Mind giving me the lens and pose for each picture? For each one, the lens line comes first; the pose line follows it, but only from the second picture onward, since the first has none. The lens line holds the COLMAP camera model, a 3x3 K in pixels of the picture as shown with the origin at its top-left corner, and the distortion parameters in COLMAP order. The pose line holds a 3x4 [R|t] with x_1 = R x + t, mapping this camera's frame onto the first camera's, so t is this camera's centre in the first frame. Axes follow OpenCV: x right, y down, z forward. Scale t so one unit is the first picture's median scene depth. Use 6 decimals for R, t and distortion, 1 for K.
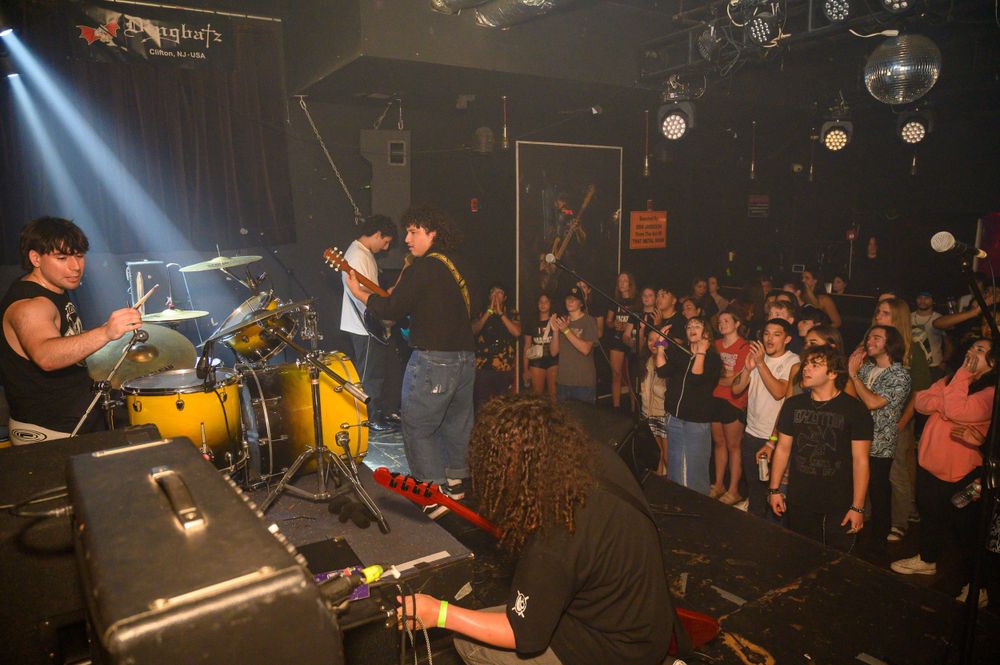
lens RADIAL K [[663.8, 0, 500.1], [0, 663.8, 327.8], [0, 0, 1]] dist [-0.007241, 0.001285]
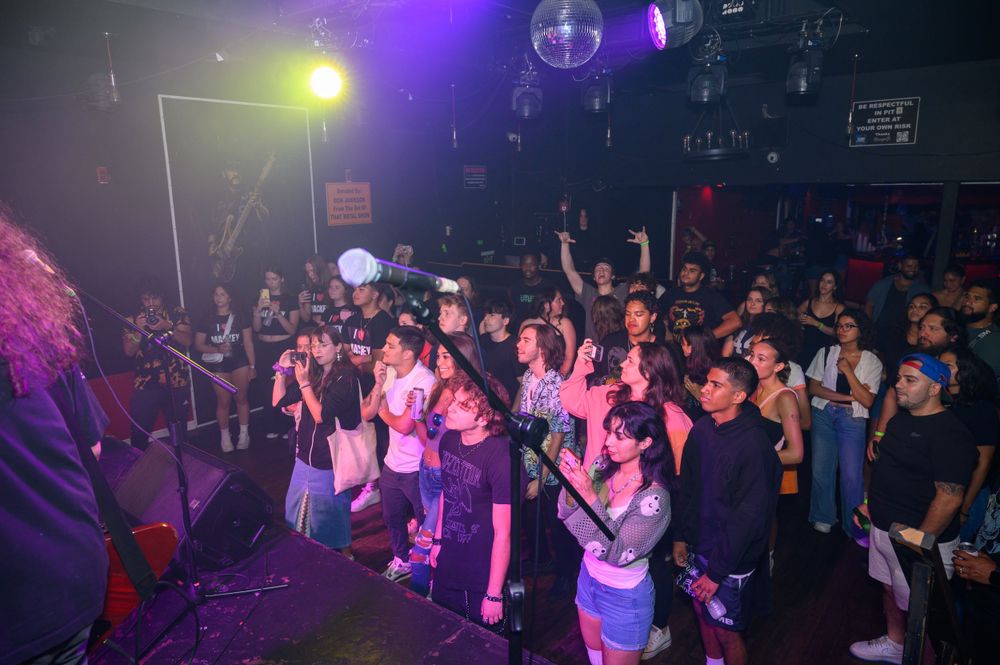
lens RADIAL K [[682.3, 0, 500.3], [0, 682.3, 322.3], [0, 0, 1]] dist [-0.003470, -0.001257]
pose [[0.940910, -0.063852, 0.332582, 0.566763], [0.052629, 0.997703, 0.042655, -0.104661], [-0.334542, -0.022631, 0.942109, 0.425890]]
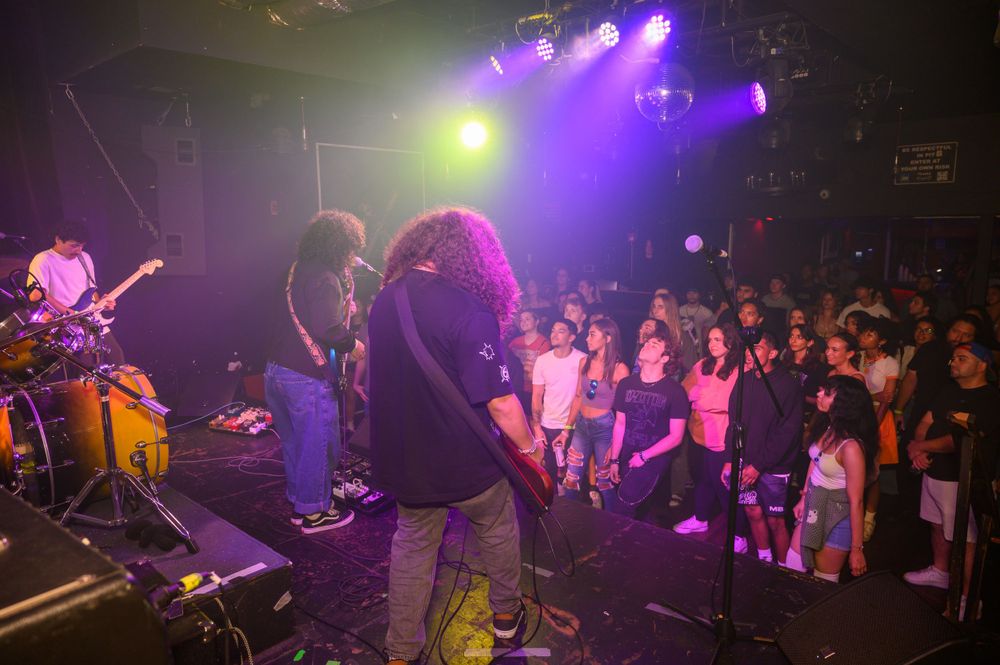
lens RADIAL K [[663.8, 0, 500.1], [0, 663.8, 327.8], [0, 0, 1]] dist [-0.007241, 0.001285]
pose [[0.958651, -0.040140, 0.281738, -0.005634], [0.041466, 0.999139, 0.001256, 0.003806], [-0.281546, 0.010478, 0.959490, -0.032710]]
